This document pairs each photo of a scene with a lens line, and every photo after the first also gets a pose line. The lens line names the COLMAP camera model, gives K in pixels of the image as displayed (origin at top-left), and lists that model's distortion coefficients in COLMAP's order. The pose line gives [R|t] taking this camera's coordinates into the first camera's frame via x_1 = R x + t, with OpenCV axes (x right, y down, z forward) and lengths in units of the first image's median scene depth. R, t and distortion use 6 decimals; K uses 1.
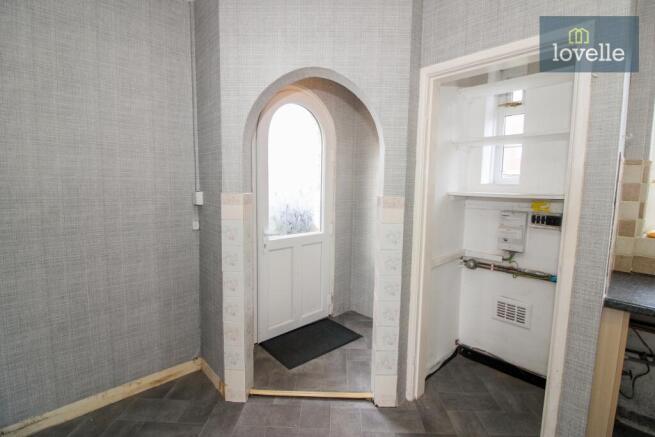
lens RADIAL K [[304.8, 0, 327.5], [0, 304.8, 218.5], [0, 0, 1]] dist [0.000085, -0.000055]
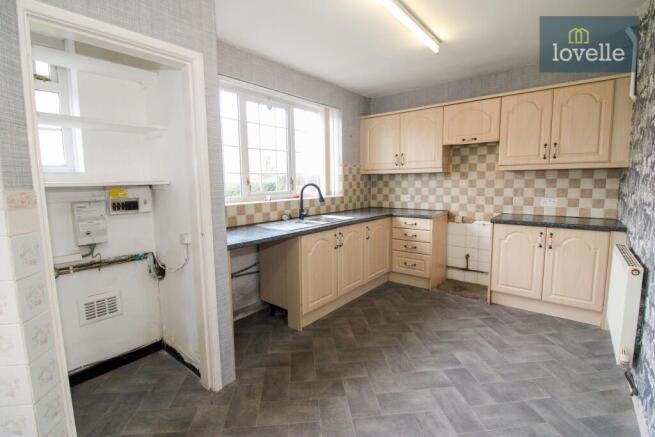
lens RADIAL K [[298.6, 0, 327.3], [0, 298.6, 210.6], [0, 0, 1]] dist [-0.001151, -0.000267]
pose [[-0.105511, -0.129611, 0.985935, -0.362120], [0.110981, 0.983741, 0.141199, -0.043836], [-0.988206, 0.124318, -0.089411, 0.369636]]
